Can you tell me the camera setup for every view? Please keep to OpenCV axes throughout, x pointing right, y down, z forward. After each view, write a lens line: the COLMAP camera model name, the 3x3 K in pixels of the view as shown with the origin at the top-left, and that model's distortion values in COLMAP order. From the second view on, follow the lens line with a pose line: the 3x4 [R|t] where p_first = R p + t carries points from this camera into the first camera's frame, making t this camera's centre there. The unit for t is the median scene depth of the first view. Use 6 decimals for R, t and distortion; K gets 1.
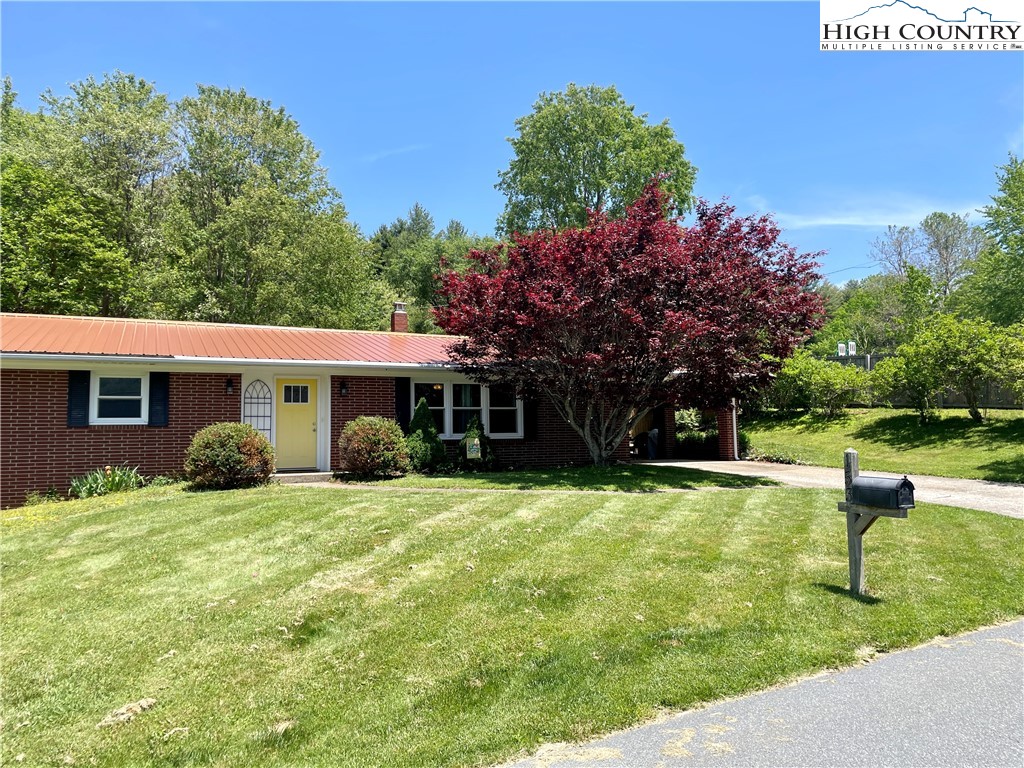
lens RADIAL K [[780.2, 0, 512.0], [0, 780.2, 384.0], [0, 0, 1]] dist [0.007700, 0.004156]
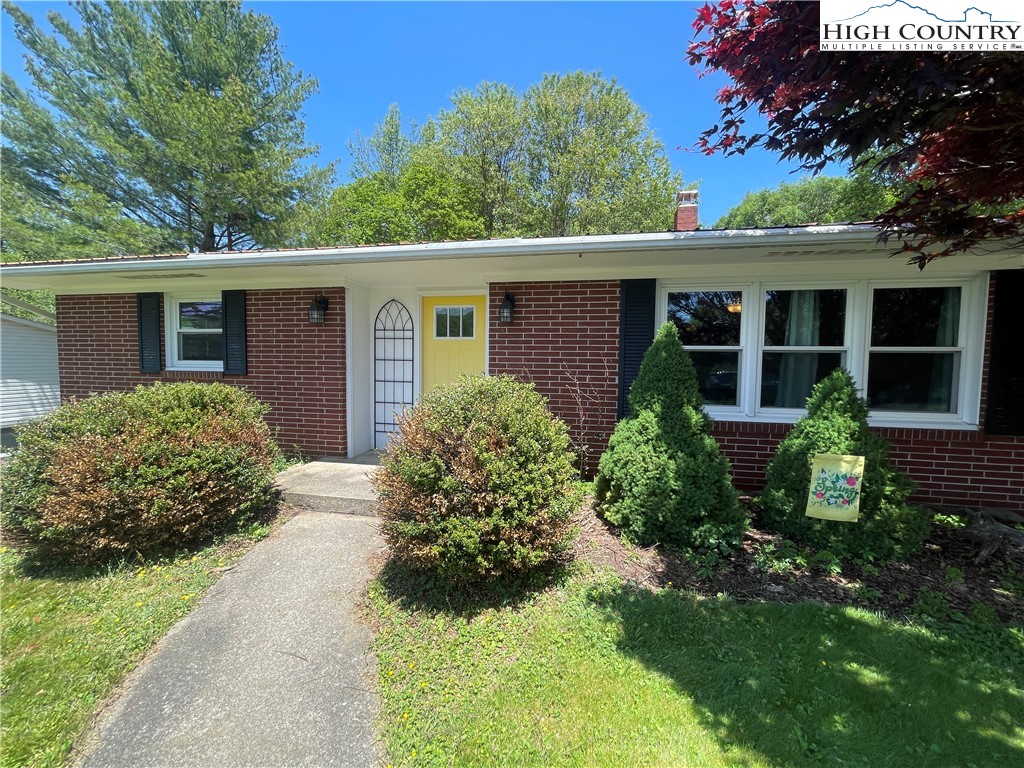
lens RADIAL K [[414.7, 0, 513.7], [0, 414.7, 383.9], [0, 0, 1]] dist [-0.000486, -0.000001]
pose [[0.809866, 0.061636, -0.583368, -0.041371], [0.019331, 0.991121, 0.131554, 0.013771], [0.586297, -0.117818, 0.801483, 0.572838]]
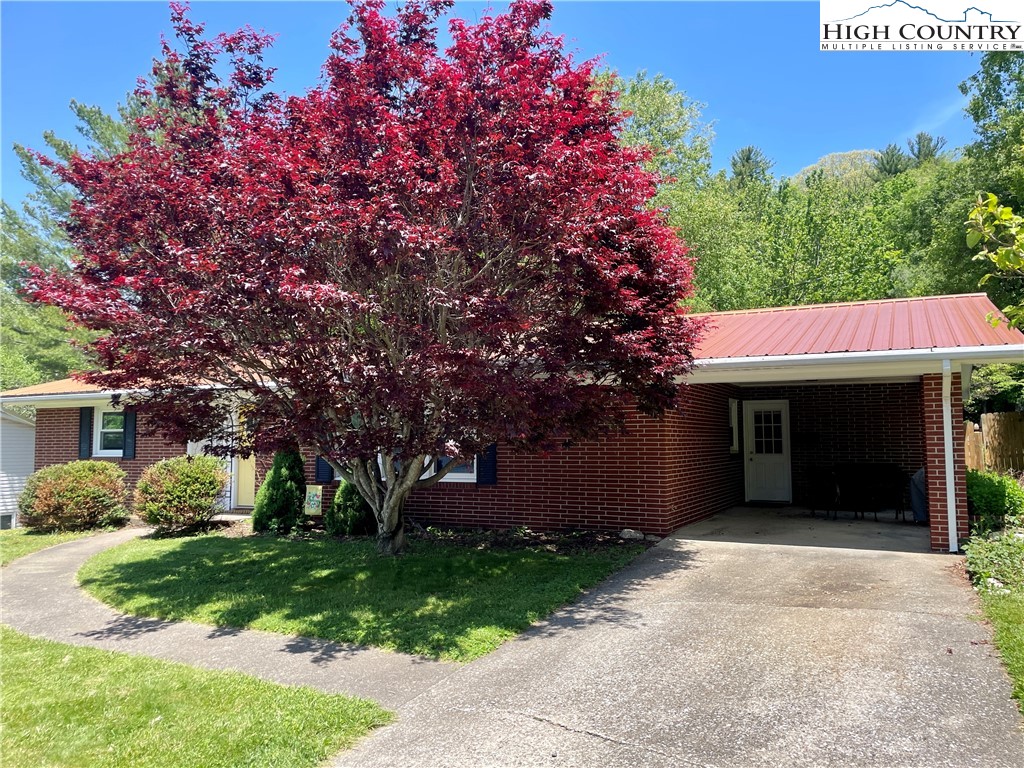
lens RADIAL K [[780.2, 0, 512.0], [0, 780.2, 384.0], [0, 0, 1]] dist [0.007700, 0.004156]
pose [[0.628067, -0.044736, -0.776872, 0.436598], [0.059001, 0.998210, -0.009782, -0.002207], [0.775919, -0.039693, 0.629583, 0.501857]]
